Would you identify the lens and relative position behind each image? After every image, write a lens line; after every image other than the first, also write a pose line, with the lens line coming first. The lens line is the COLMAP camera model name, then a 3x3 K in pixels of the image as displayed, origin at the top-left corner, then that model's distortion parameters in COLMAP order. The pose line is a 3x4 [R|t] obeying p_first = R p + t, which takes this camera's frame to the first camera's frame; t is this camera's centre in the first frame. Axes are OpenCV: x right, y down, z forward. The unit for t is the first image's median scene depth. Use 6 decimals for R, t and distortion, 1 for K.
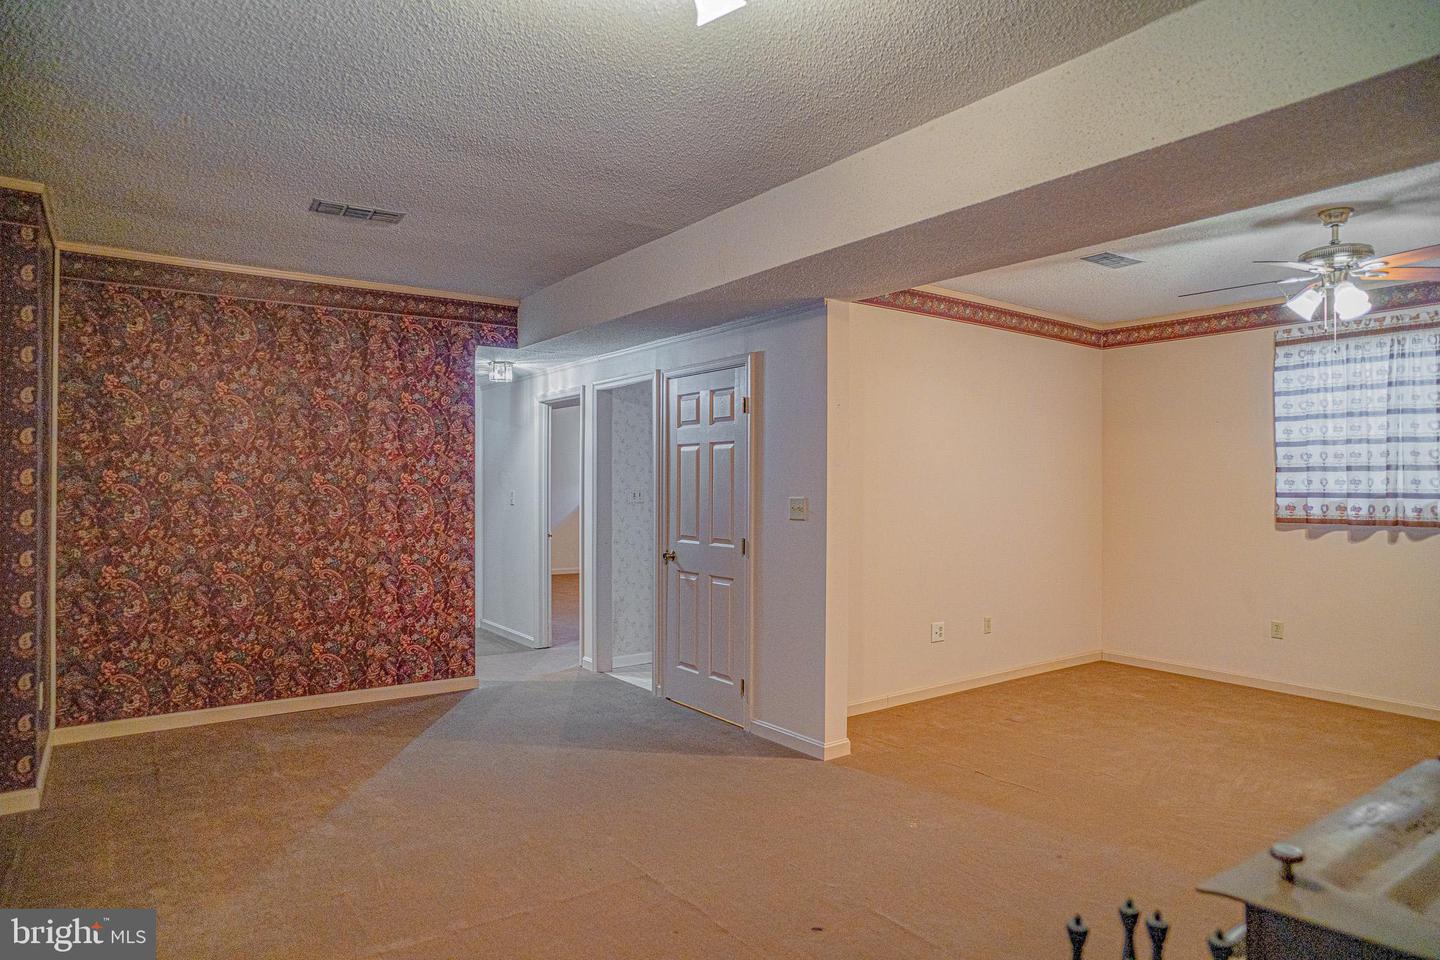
lens RADIAL K [[847.9, 0, 720.0], [0, 847.9, 480.0], [0, 0, 1]] dist [-0.062947, 0.054403]
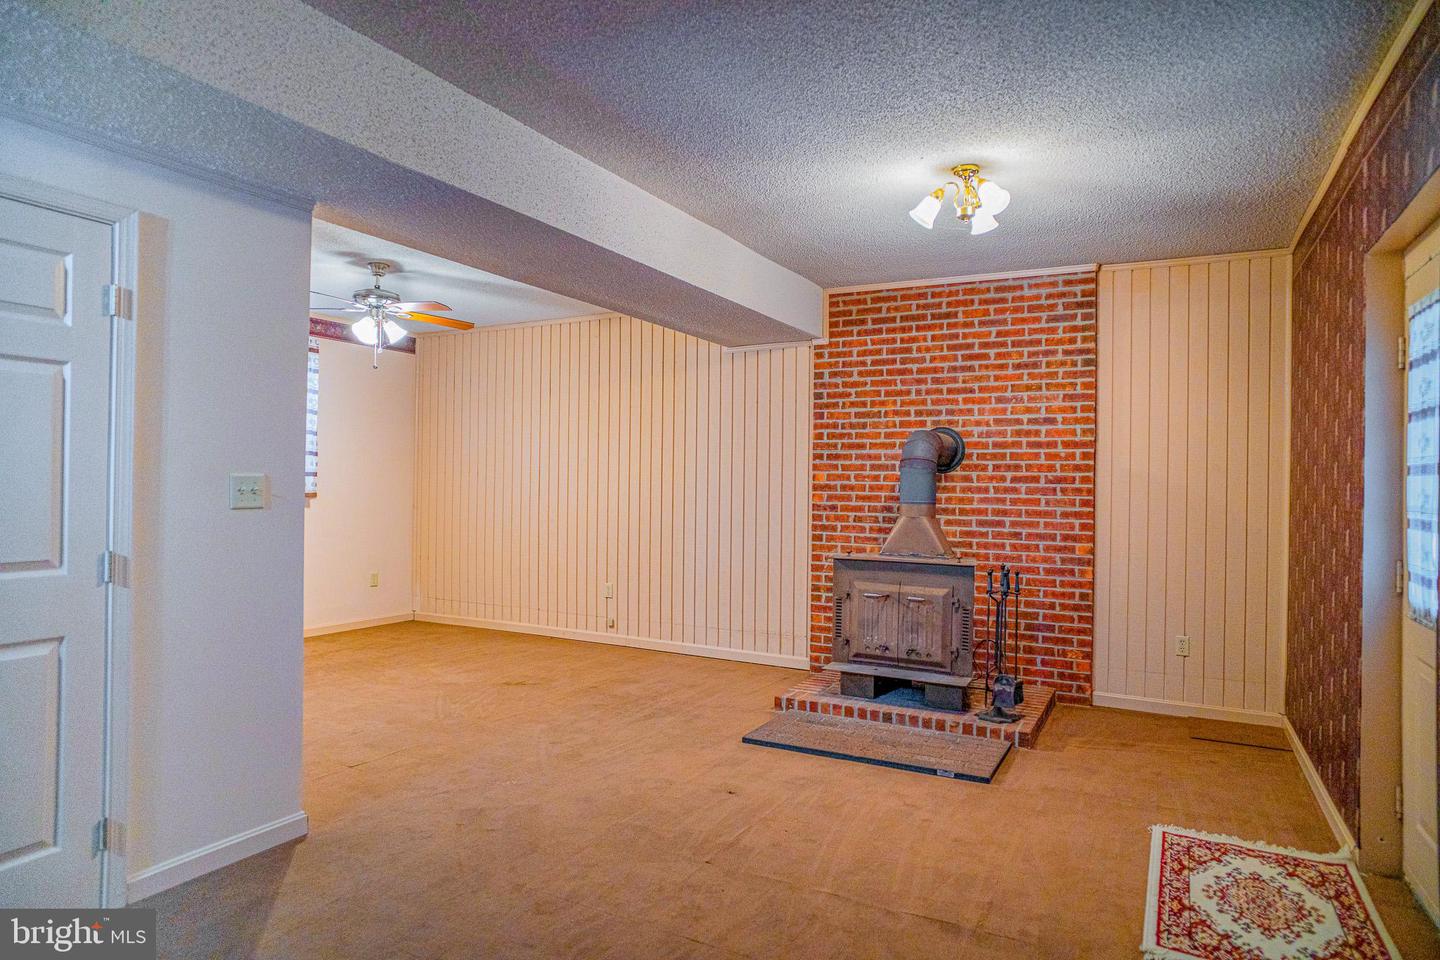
lens RADIAL K [[847.9, 0, 720.0], [0, 847.9, 480.0], [0, 0, 1]] dist [-0.062947, 0.054403]
pose [[-0.447770, -0.005740, 0.894130, -0.645657], [-0.039552, 0.999128, -0.013393, 0.016605], [-0.893273, -0.041361, -0.447607, 0.946180]]
